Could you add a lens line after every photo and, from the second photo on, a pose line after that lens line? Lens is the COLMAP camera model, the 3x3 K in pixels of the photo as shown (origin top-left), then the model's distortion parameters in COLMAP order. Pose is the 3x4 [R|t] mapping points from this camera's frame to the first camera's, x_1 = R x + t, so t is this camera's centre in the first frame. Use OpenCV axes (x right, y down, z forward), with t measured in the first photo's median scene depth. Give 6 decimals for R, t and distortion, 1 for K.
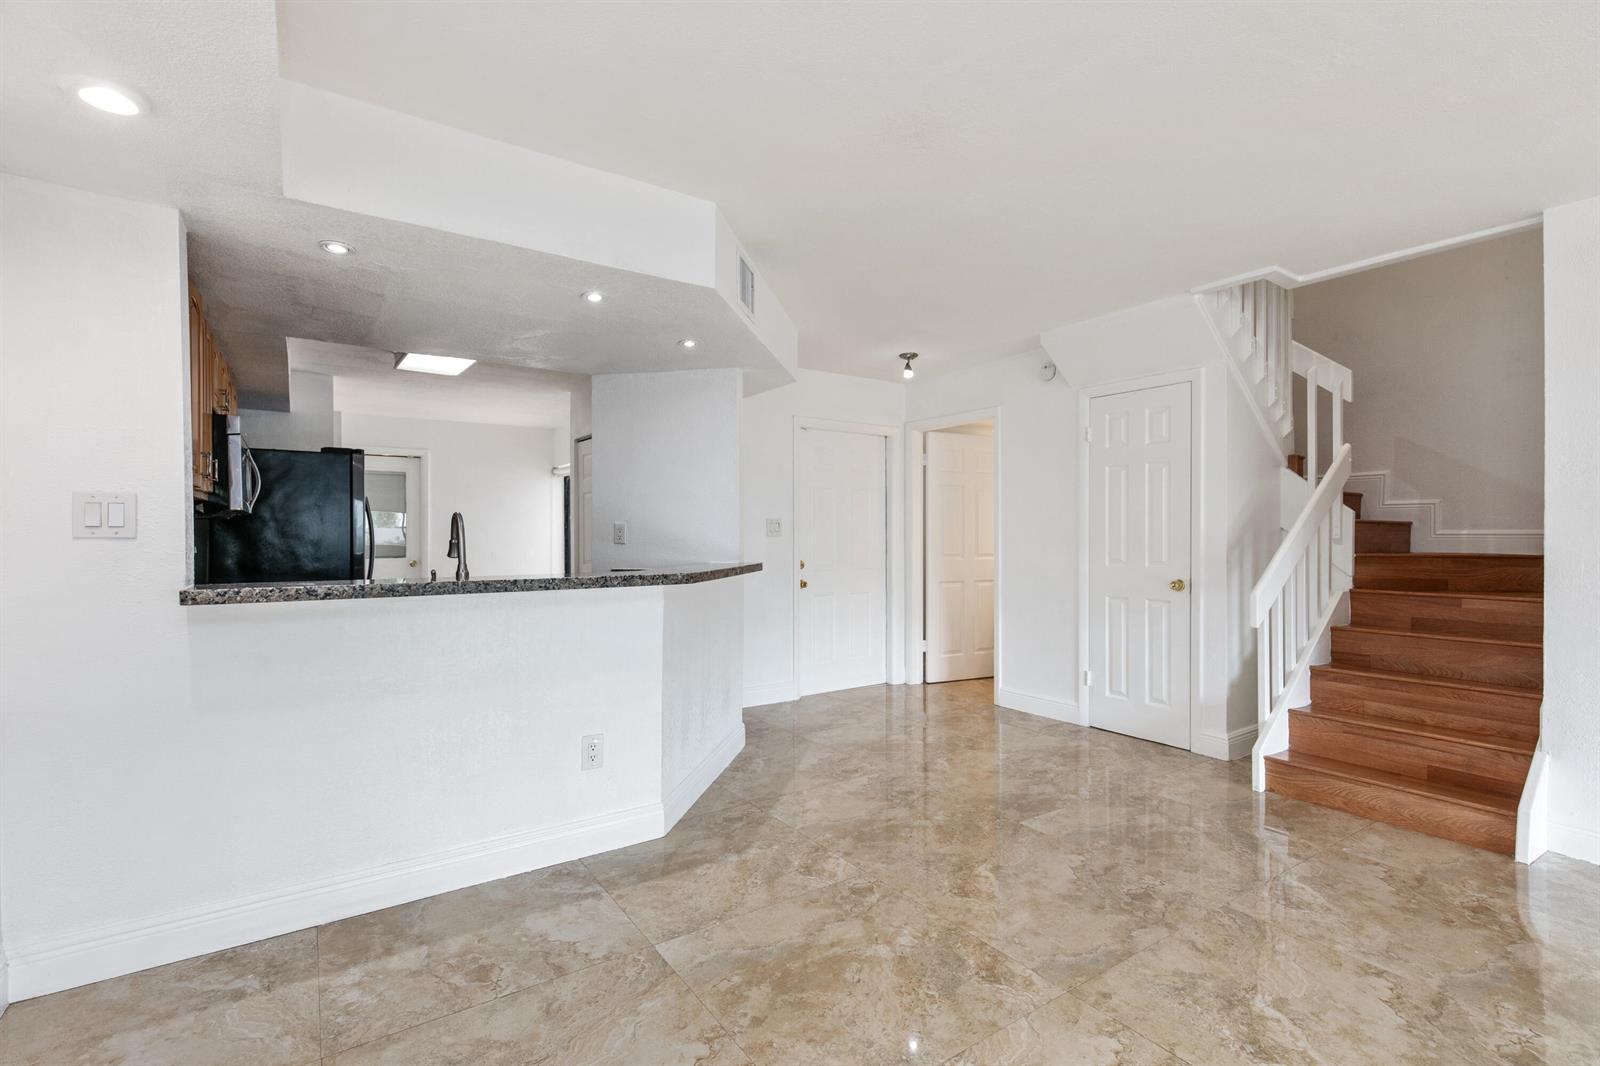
lens RADIAL K [[729.7, 0, 803.8], [0, 729.7, 538.4], [0, 0, 1]] dist [0.006250, -0.001846]
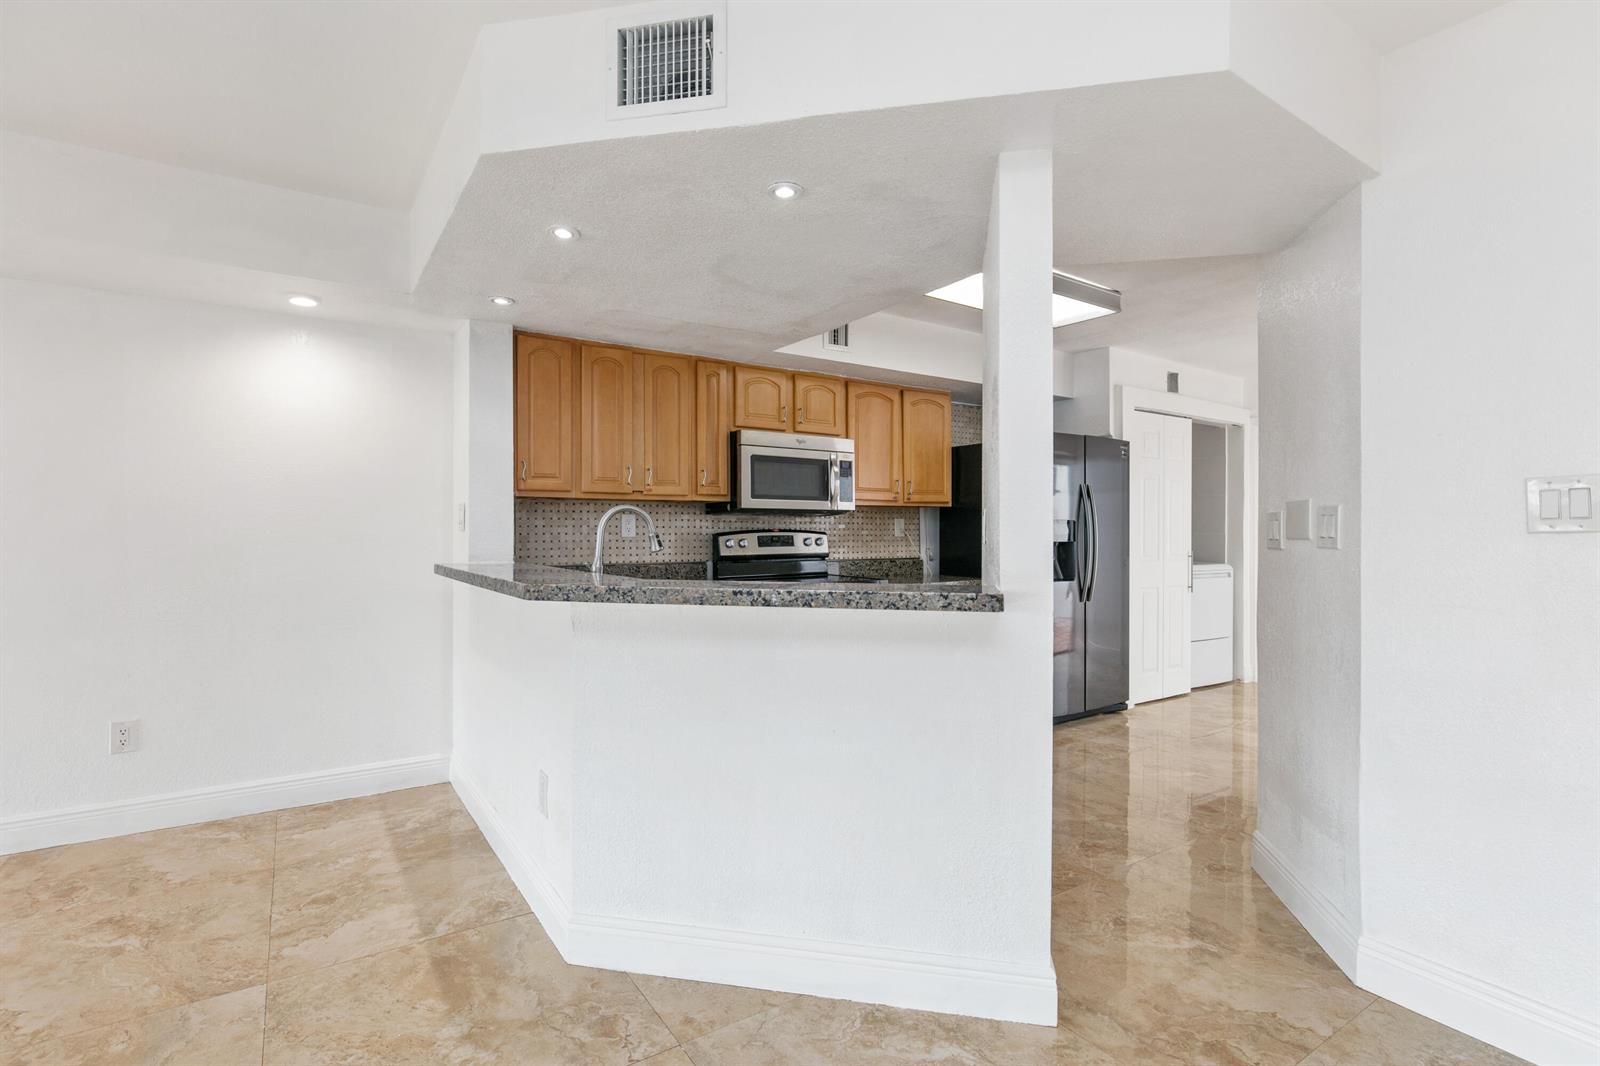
lens RADIAL K [[757.2, 0, 786.0], [0, 757.2, 533.1], [0, 0, 1]] dist [-0.005852, 0.000588]
pose [[-0.029046, 0.006478, -0.999557, 0.598333], [-0.002383, 0.999976, 0.006550, -0.008394], [0.999575, 0.002573, -0.029030, 1.413425]]
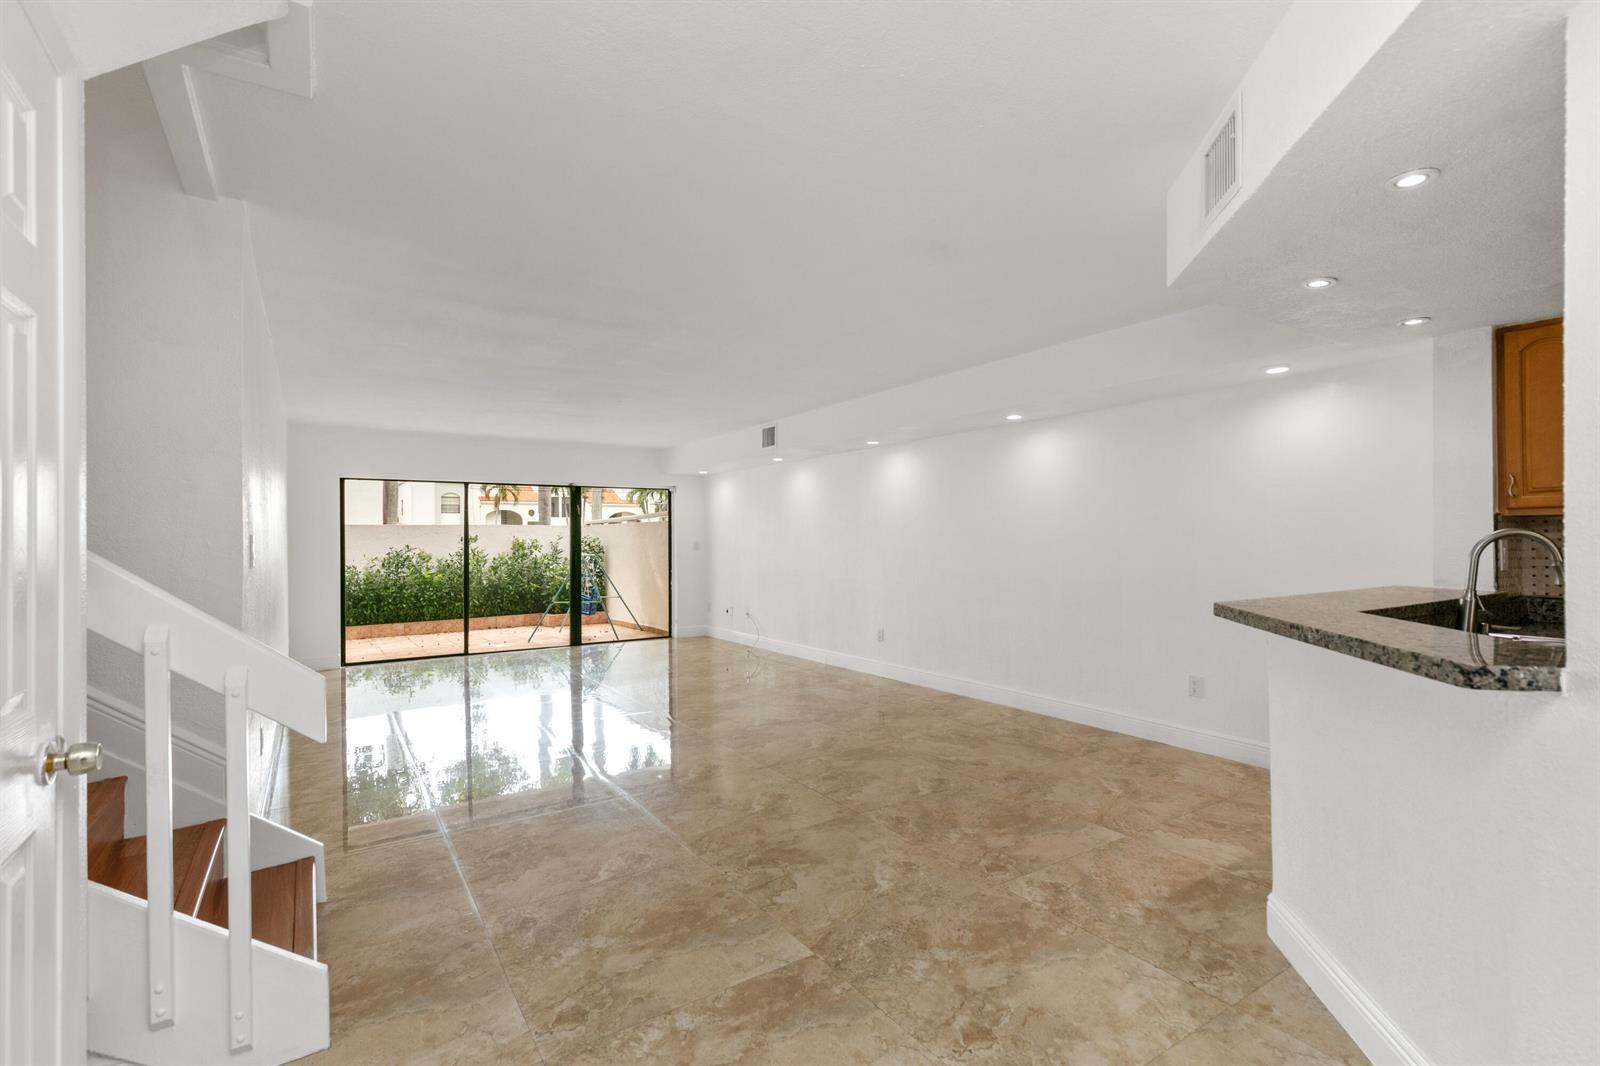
lens RADIAL K [[729.7, 0, 790.0], [0, 729.7, 541.8], [0, 0, 1]] dist [0.006250, -0.001846]
pose [[-0.999408, 0.005455, 0.033982, 0.351789], [0.005692, 0.999960, 0.006882, -0.038207], [-0.033943, 0.007072, -0.999399, 2.098018]]
